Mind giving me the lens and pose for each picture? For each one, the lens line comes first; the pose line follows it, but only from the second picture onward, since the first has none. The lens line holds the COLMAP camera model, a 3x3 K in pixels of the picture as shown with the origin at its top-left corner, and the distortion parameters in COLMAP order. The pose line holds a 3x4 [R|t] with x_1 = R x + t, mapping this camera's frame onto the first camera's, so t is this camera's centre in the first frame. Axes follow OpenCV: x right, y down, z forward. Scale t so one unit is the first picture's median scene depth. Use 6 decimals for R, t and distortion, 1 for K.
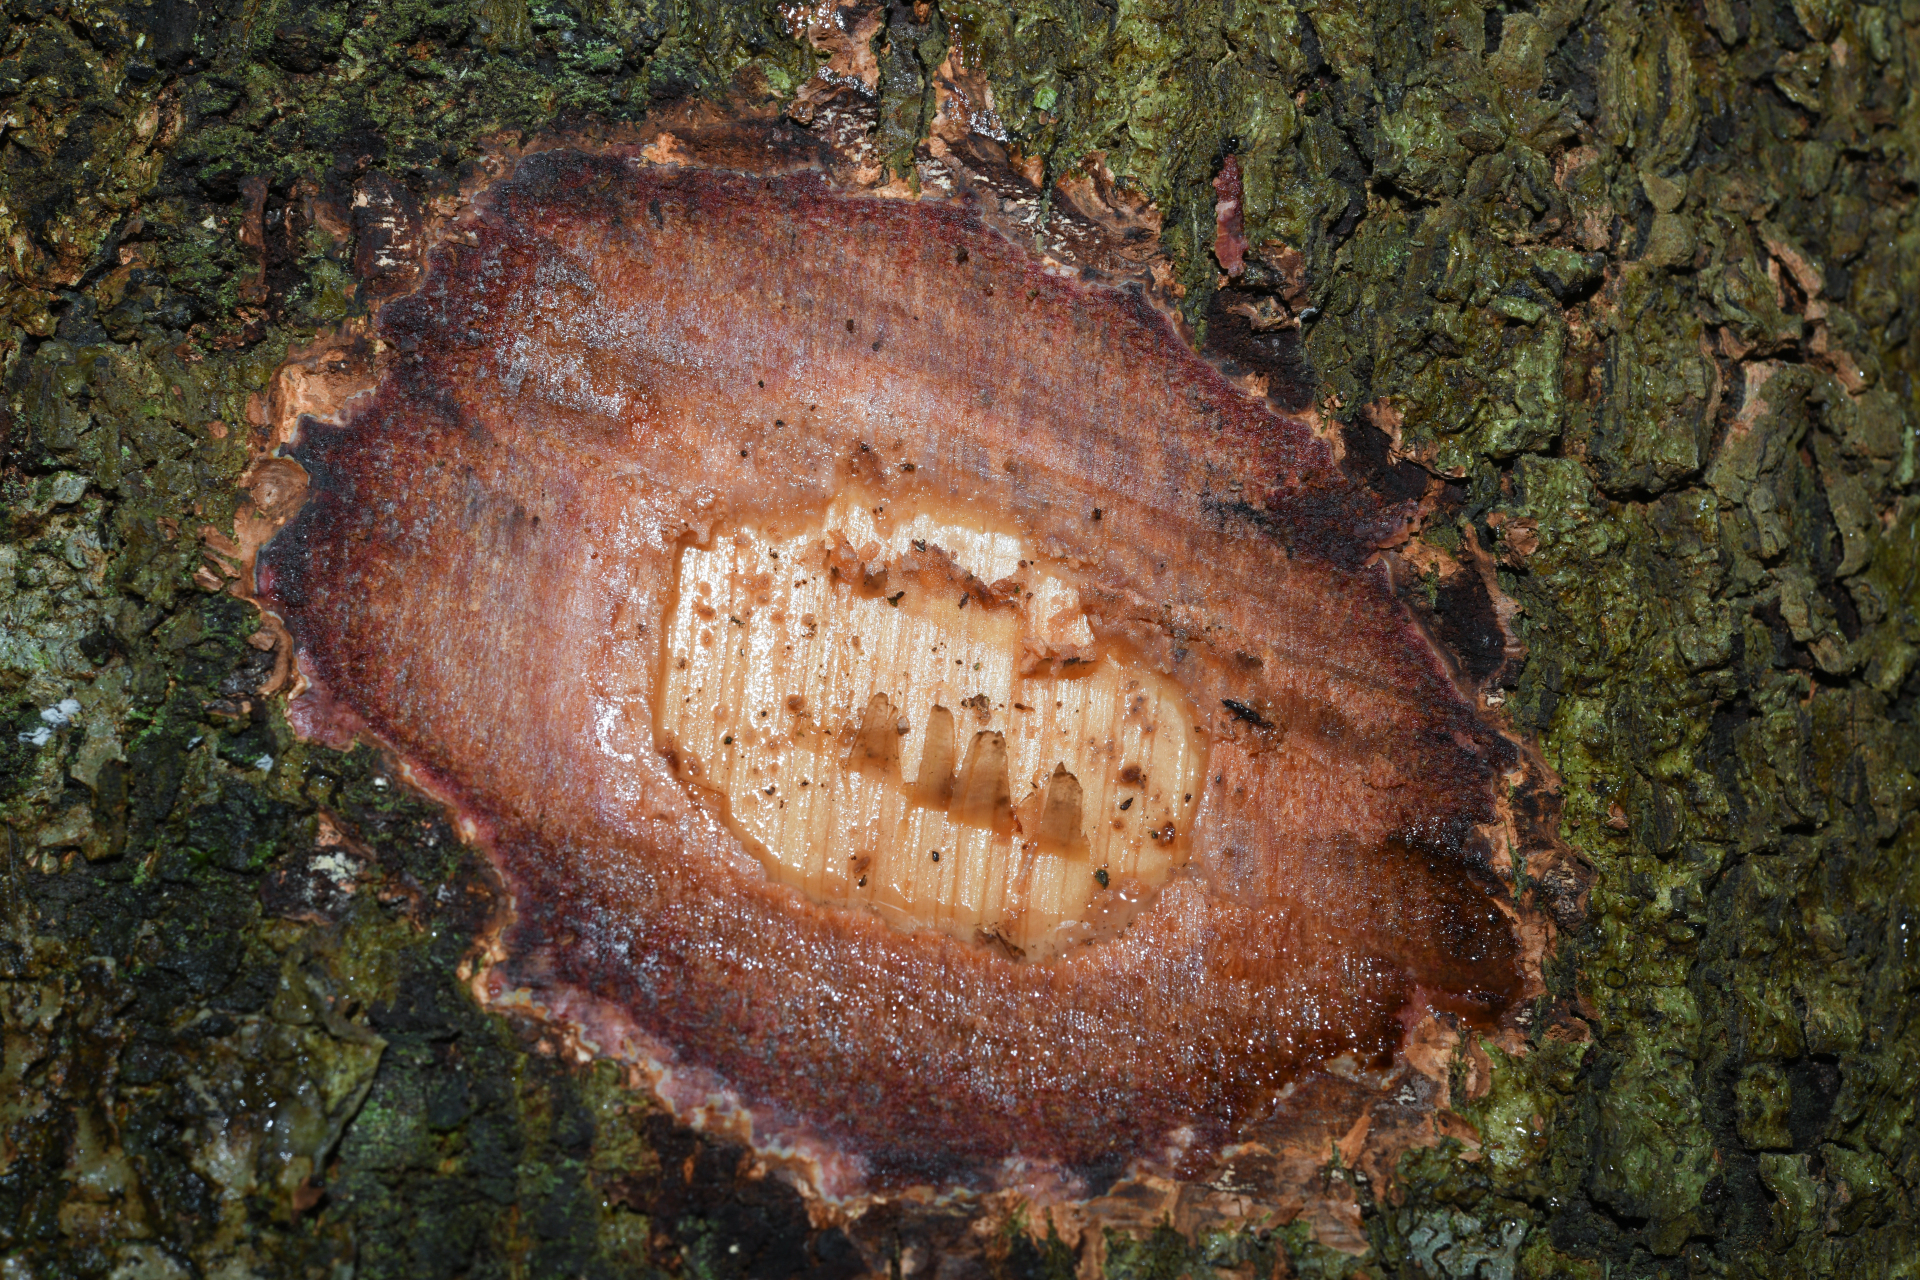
lens RADIAL K [[3504.2, 0, 960.0], [0, 3504.2, 640.0], [0, 0, 1]] dist [-0.075589, 0.386617]
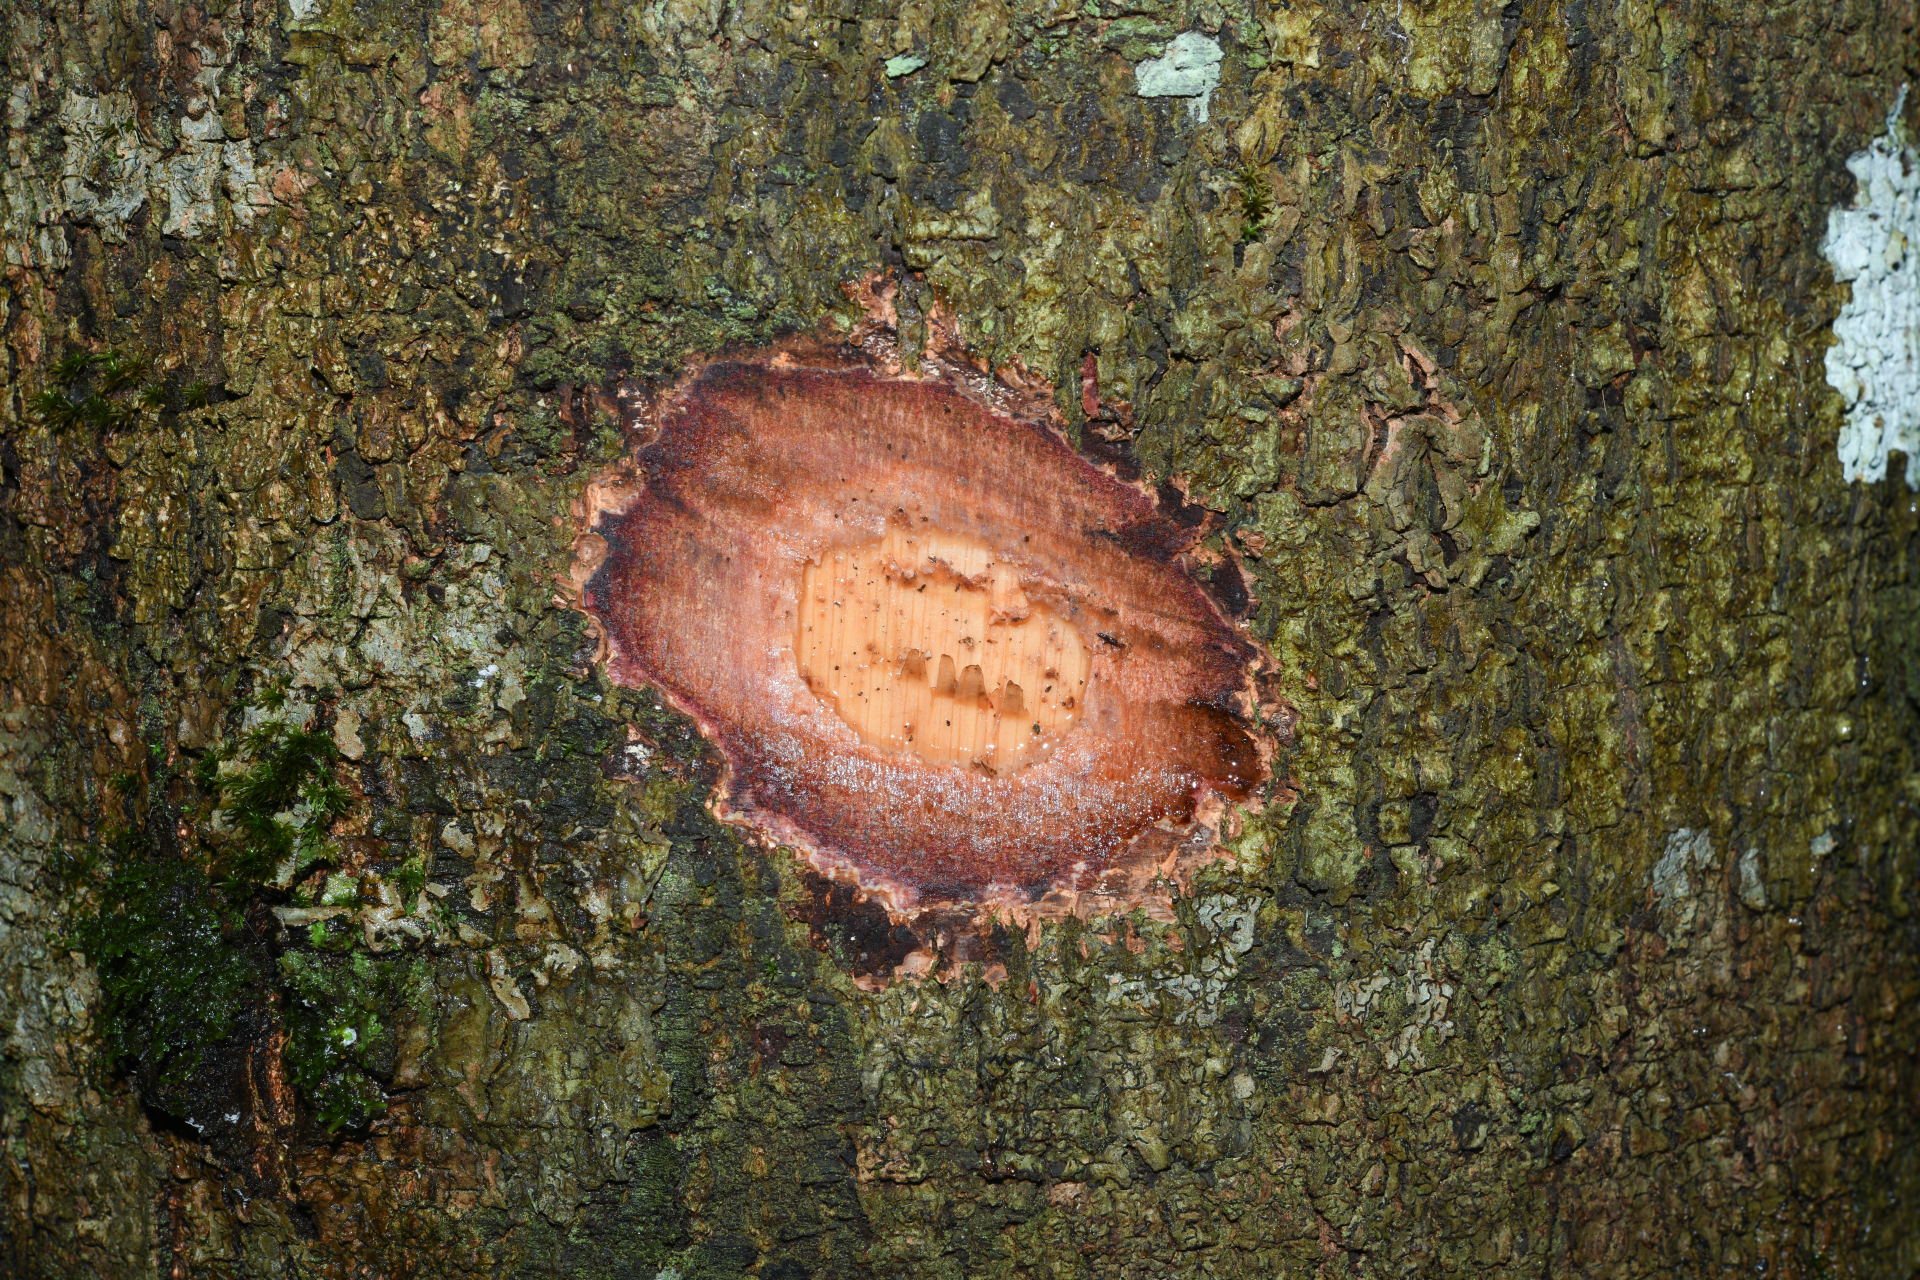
lens RADIAL K [[3504.2, 0, 960.0], [0, 3504.2, 640.0], [0, 0, 1]] dist [-0.075589, 0.386617]
pose [[0.997746, -0.033747, -0.057998, 0.110869], [0.048998, 0.956943, 0.286110, -0.523886], [0.045845, -0.288307, 0.956440, -0.807775]]
